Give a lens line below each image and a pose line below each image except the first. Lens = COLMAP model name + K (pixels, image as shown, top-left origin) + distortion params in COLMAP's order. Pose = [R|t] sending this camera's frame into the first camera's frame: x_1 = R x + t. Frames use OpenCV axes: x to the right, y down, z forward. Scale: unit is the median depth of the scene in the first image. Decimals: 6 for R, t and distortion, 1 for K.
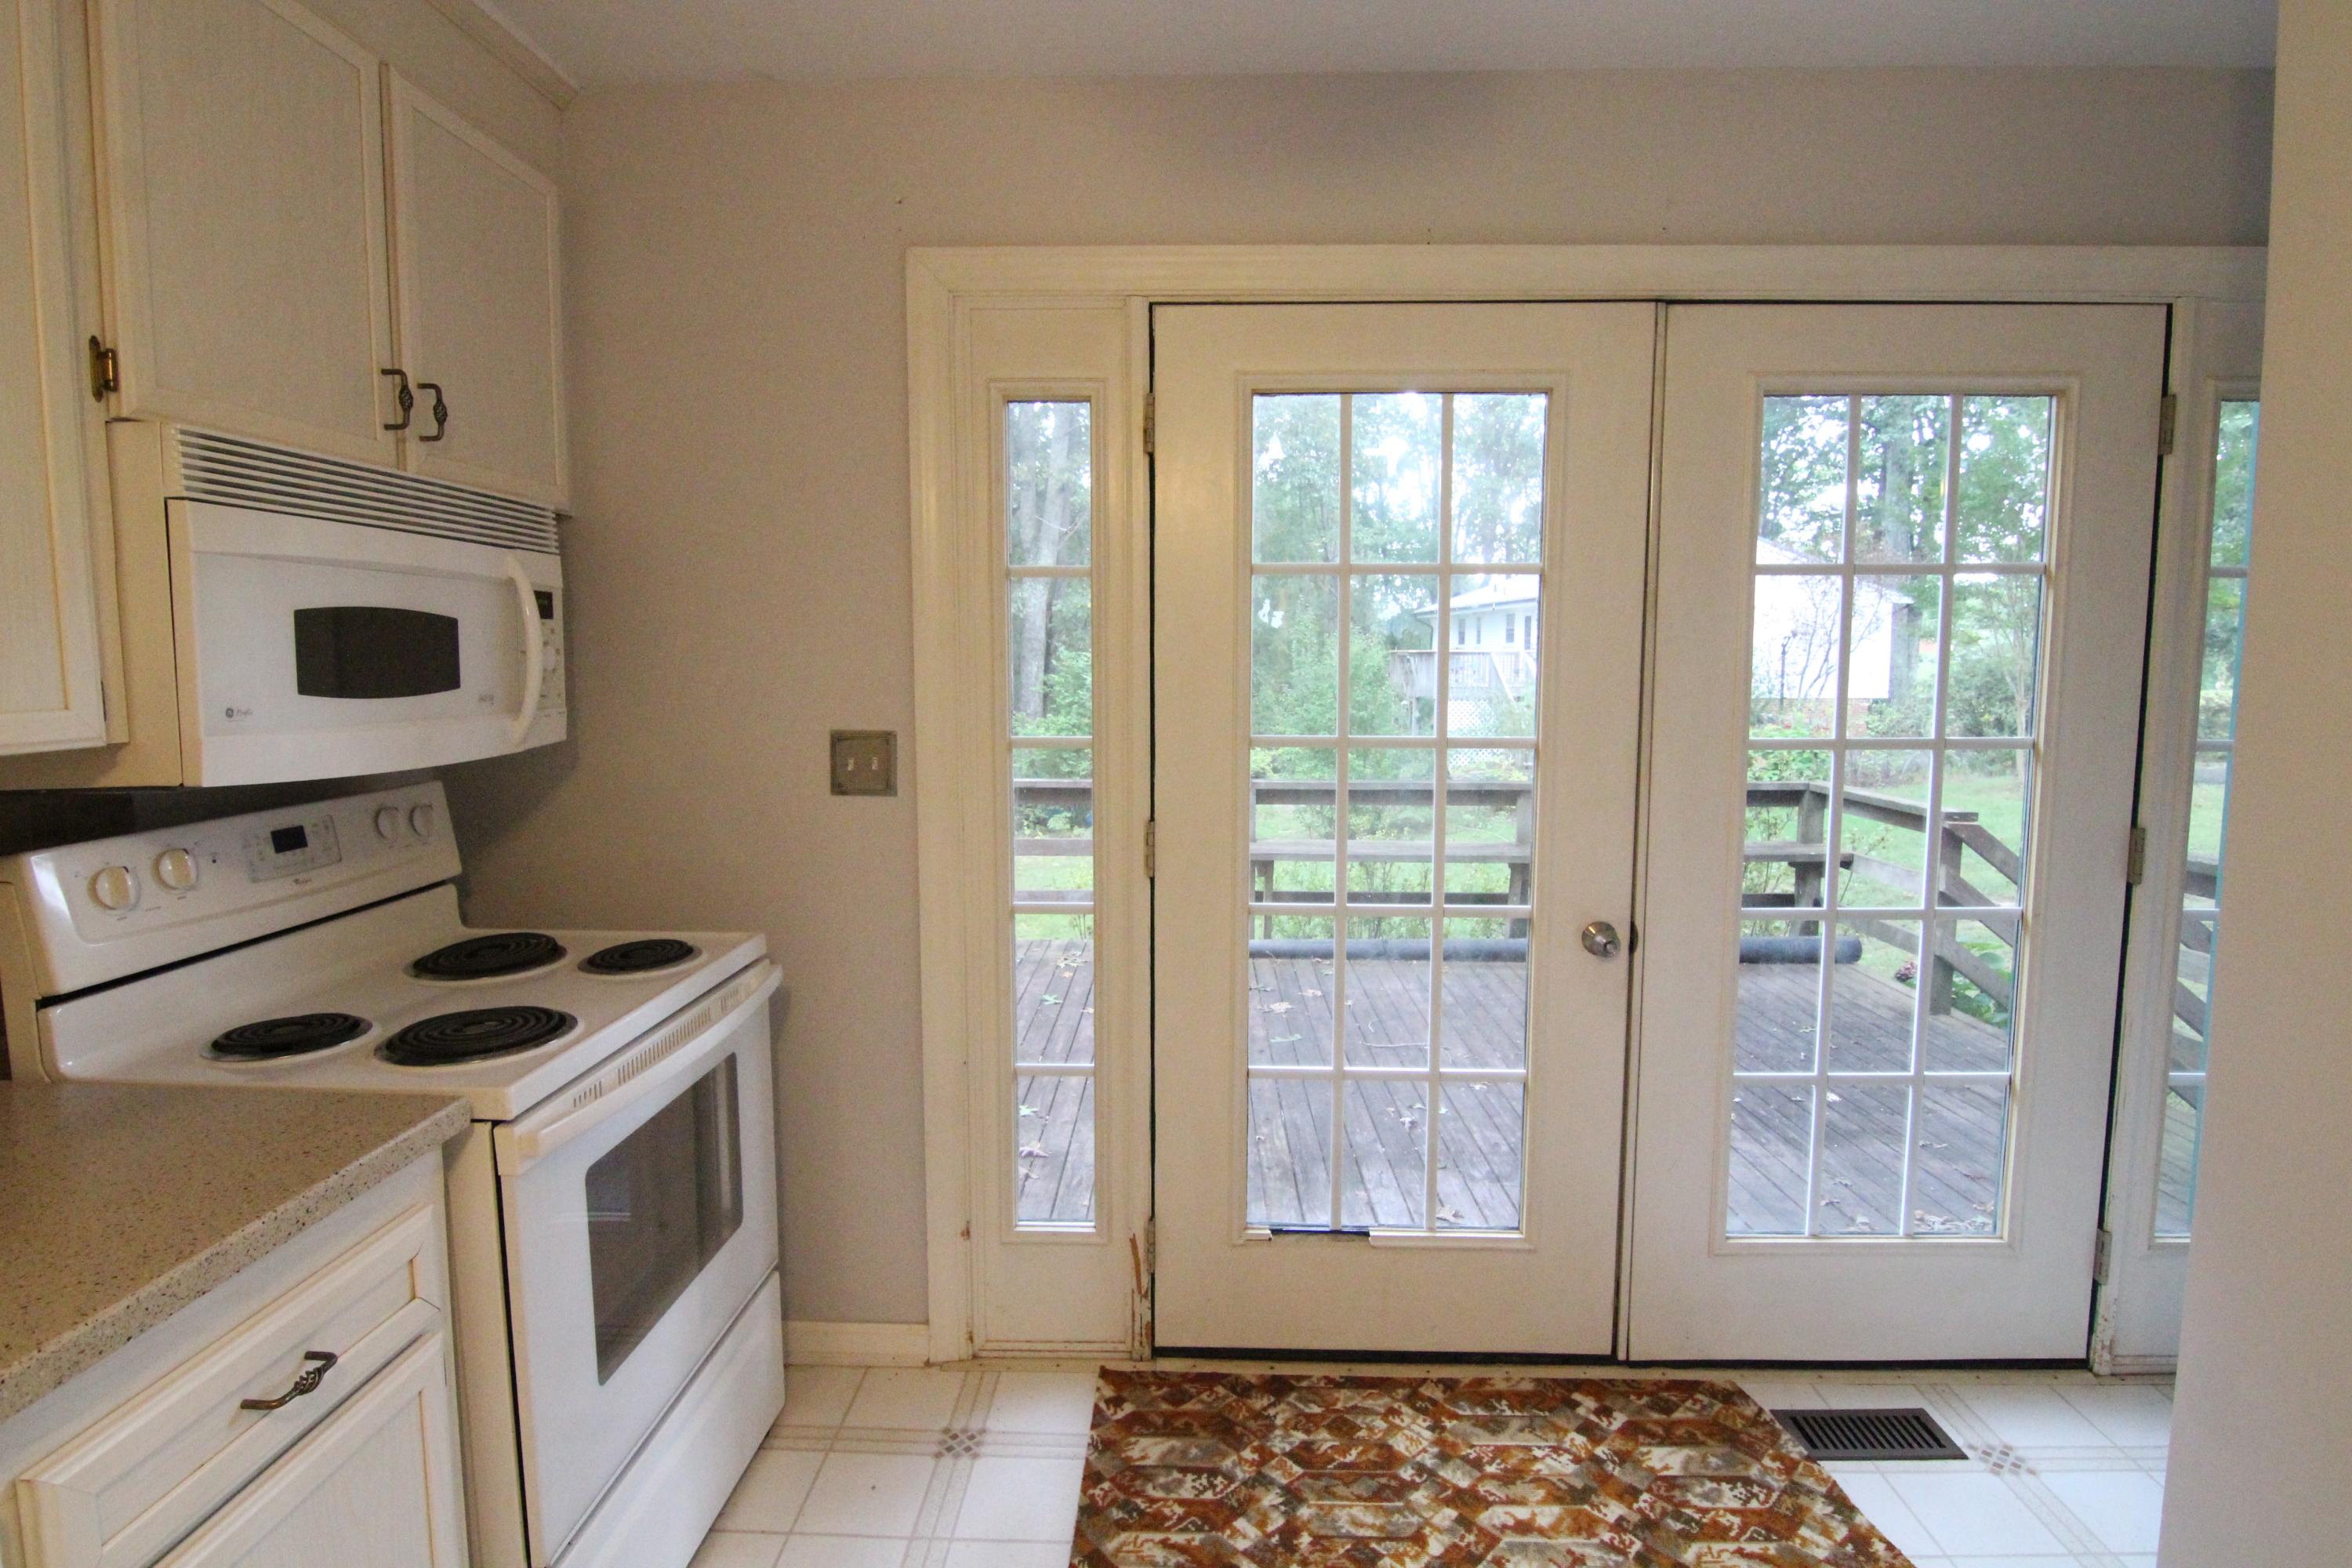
lens RADIAL K [[1191.6, 0, 1174.4], [0, 1191.6, 768.3], [0, 0, 1]] dist [-0.003379, -0.014790]
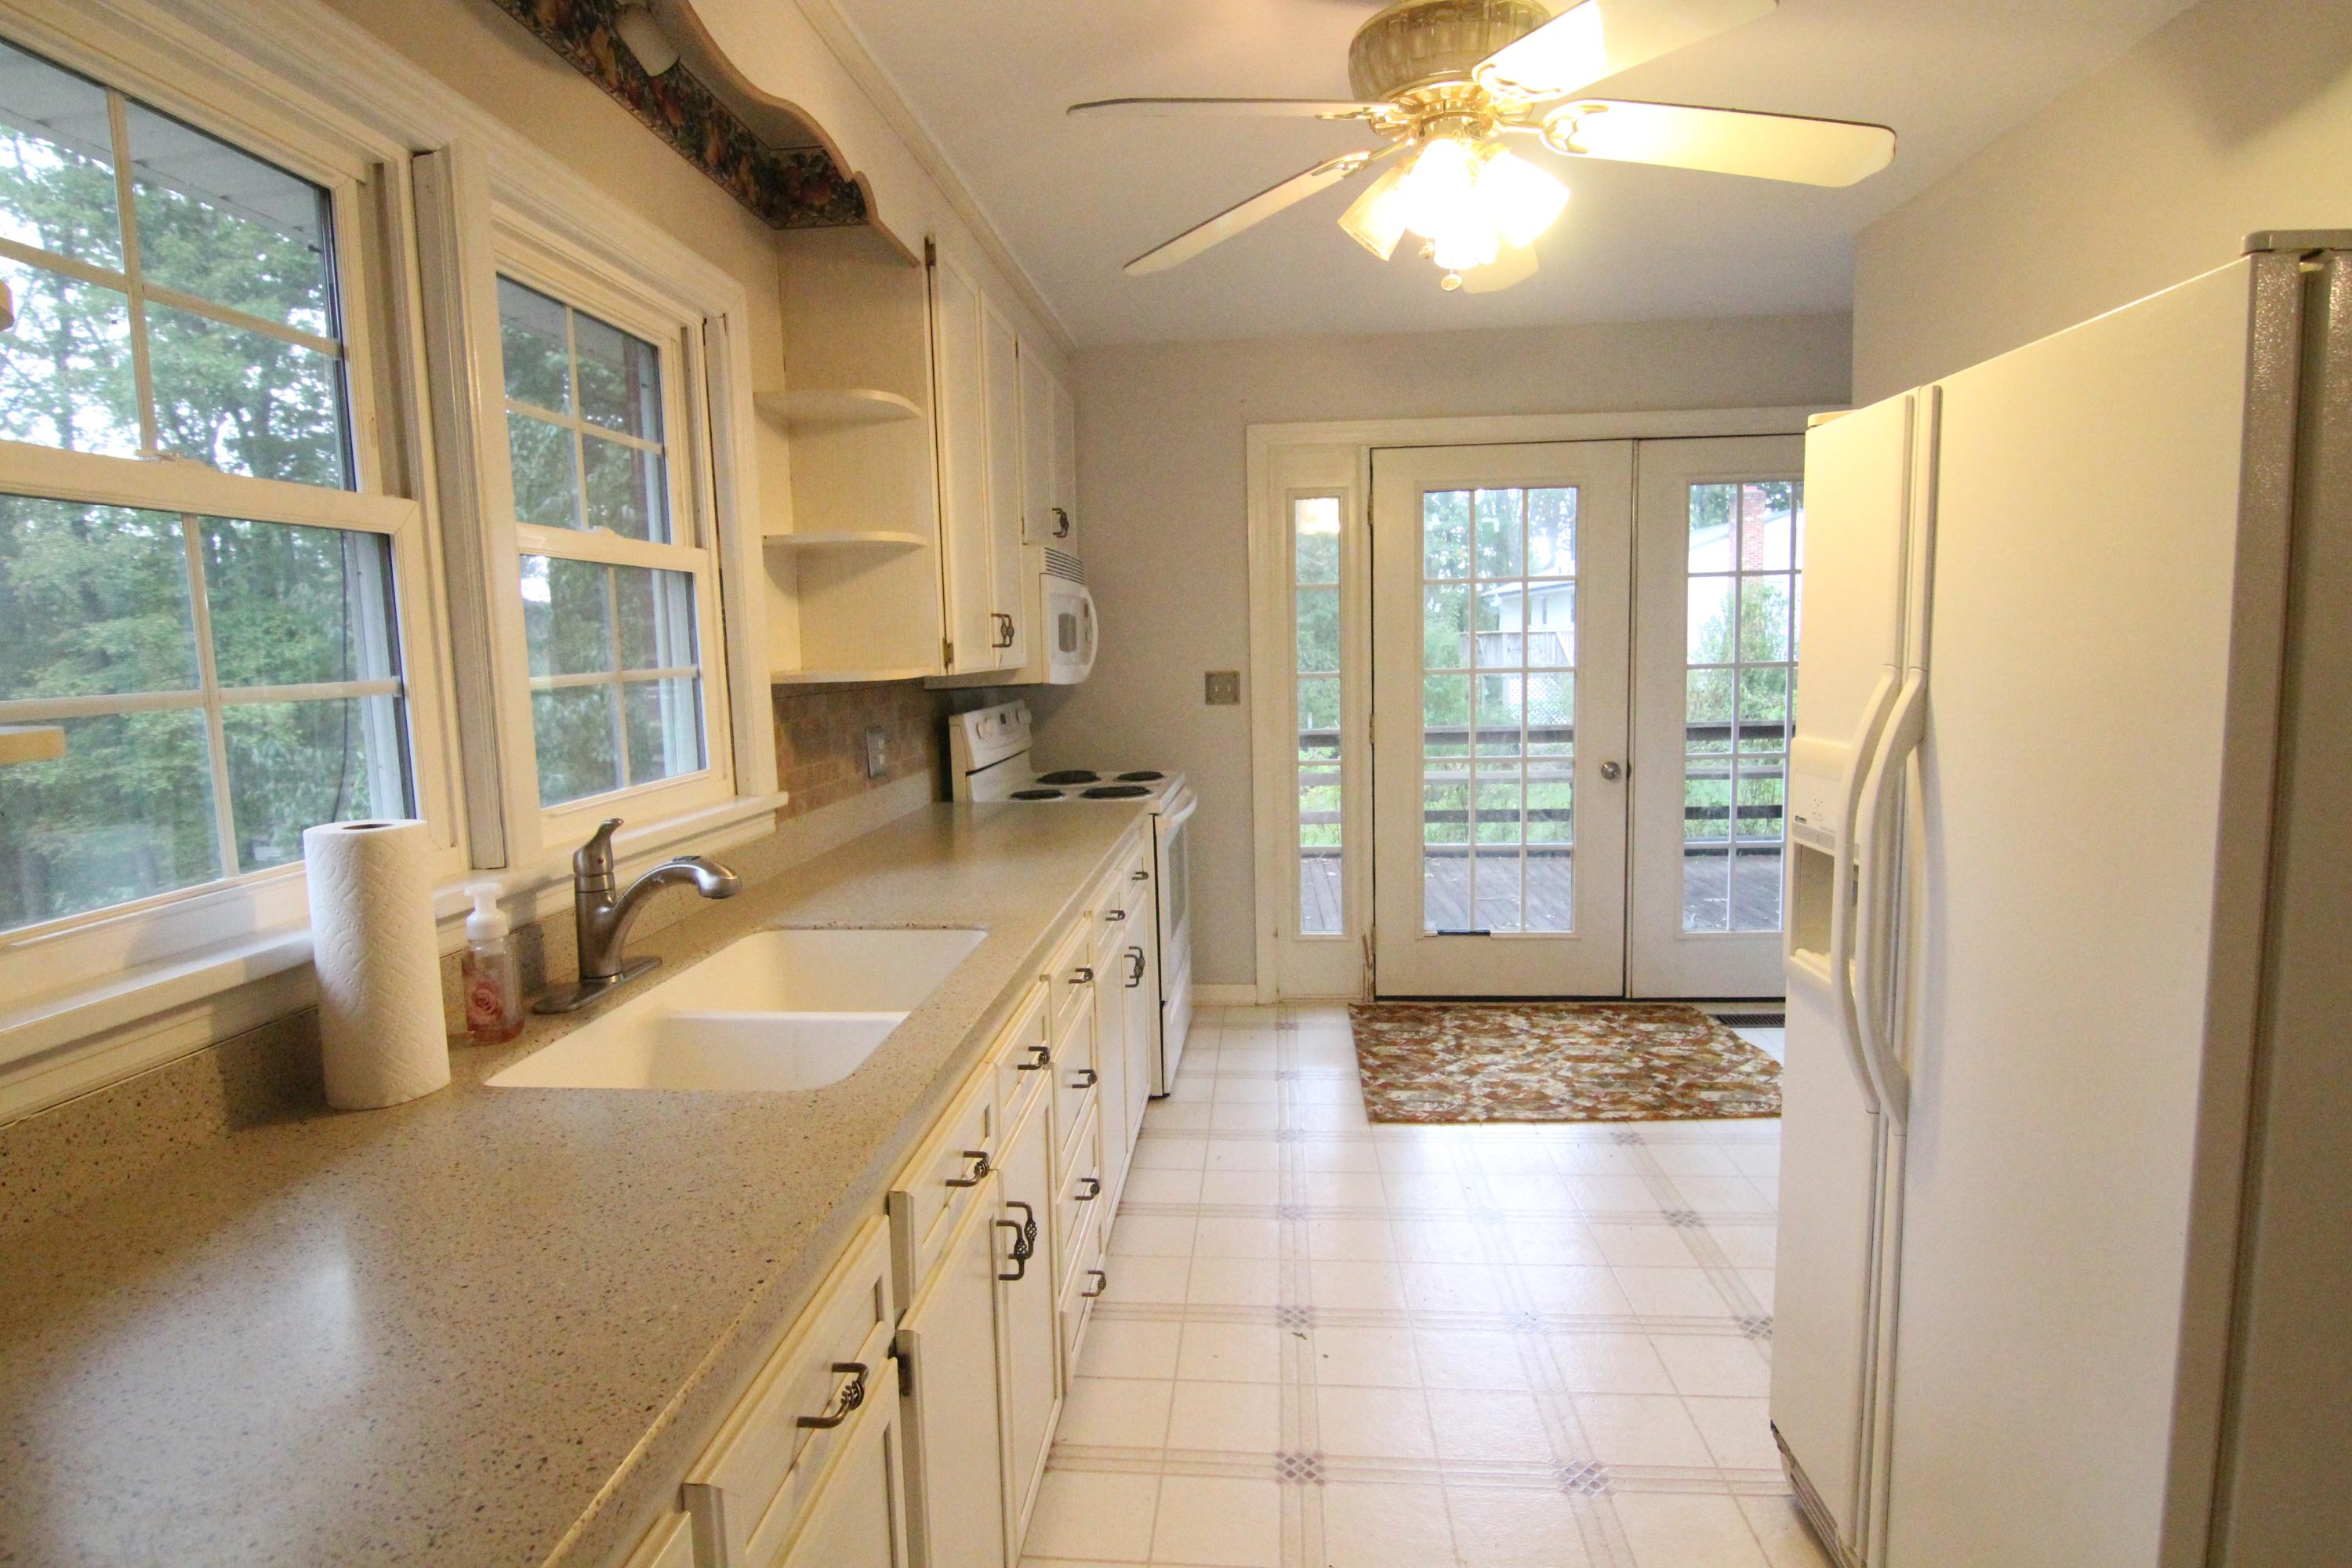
lens RADIAL K [[1191.6, 0, 1174.4], [0, 1191.6, 768.3], [0, 0, 1]] dist [-0.003379, -0.014790]
pose [[0.998369, -0.019691, -0.053582, -0.251196], [0.020155, 0.999764, 0.008127, 0.115752], [0.053410, -0.009194, 0.998530, -0.994837]]
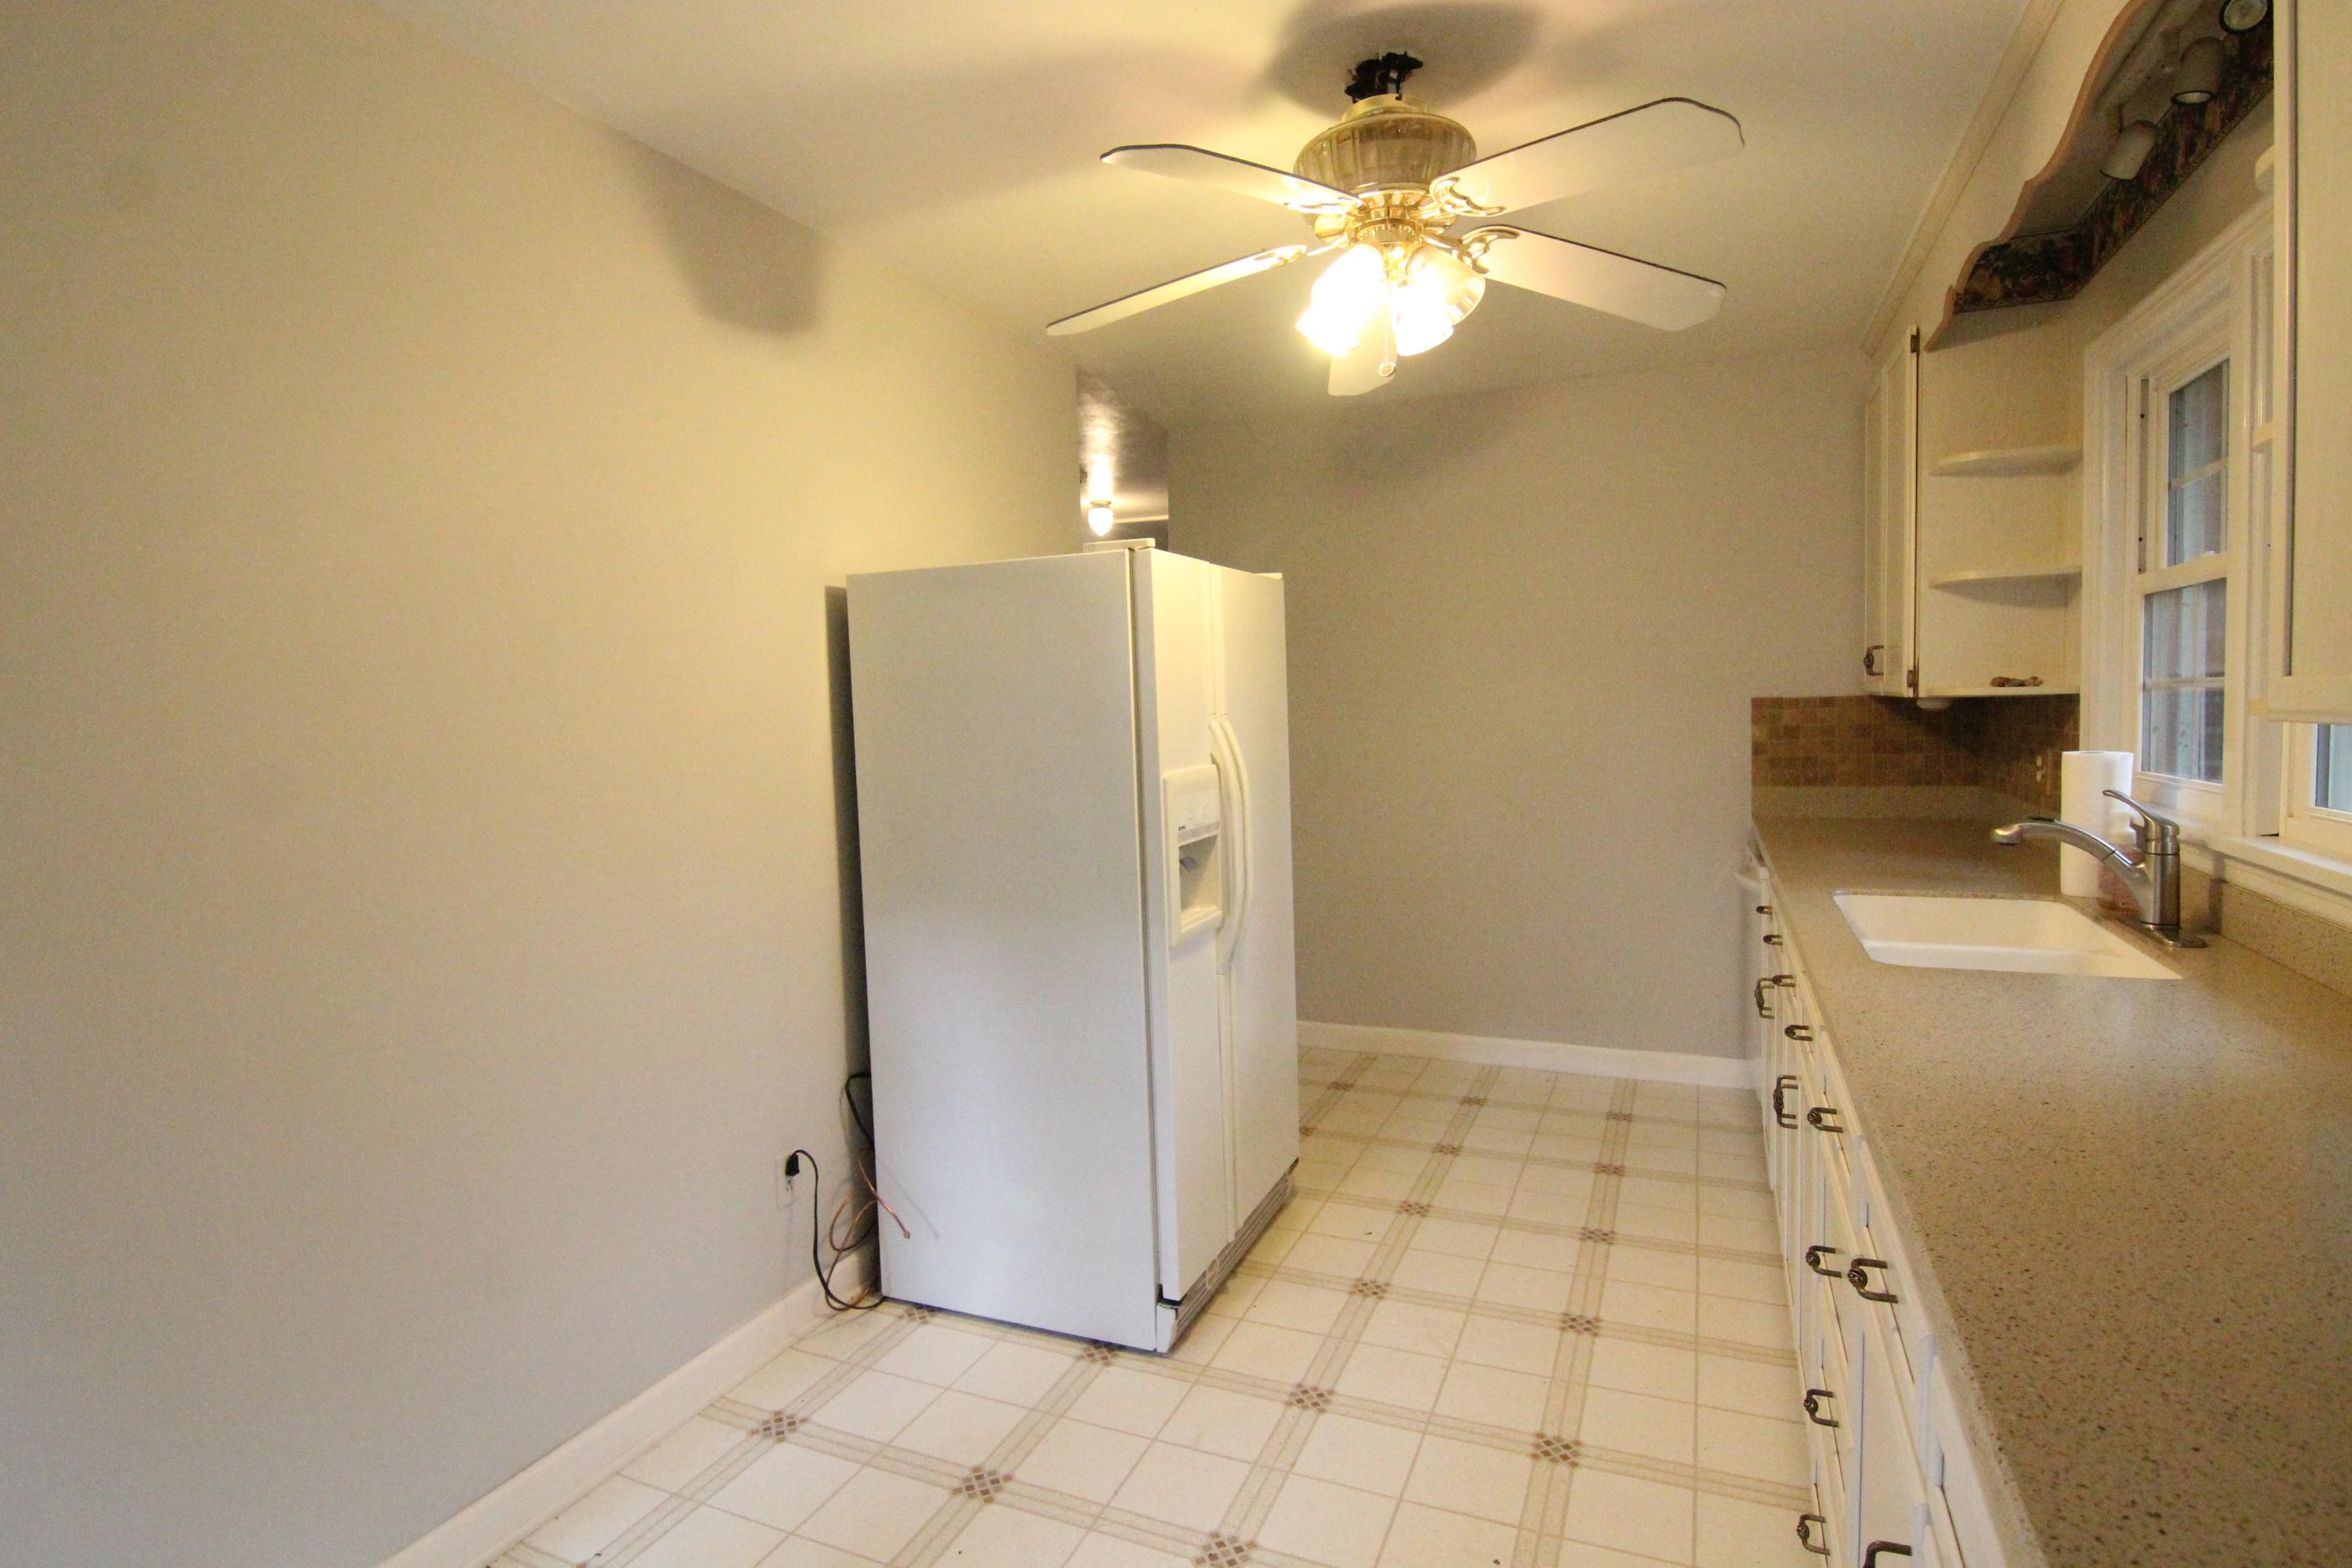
lens RADIAL K [[1191.6, 0, 1174.4], [0, 1191.6, 768.3], [0, 0, 1]] dist [-0.003379, -0.014790]
pose [[-0.926796, 0.004428, 0.375540, -0.293328], [0.064258, 0.987056, 0.146943, -0.061002], [-0.370028, 0.160317, -0.915083, 0.874801]]
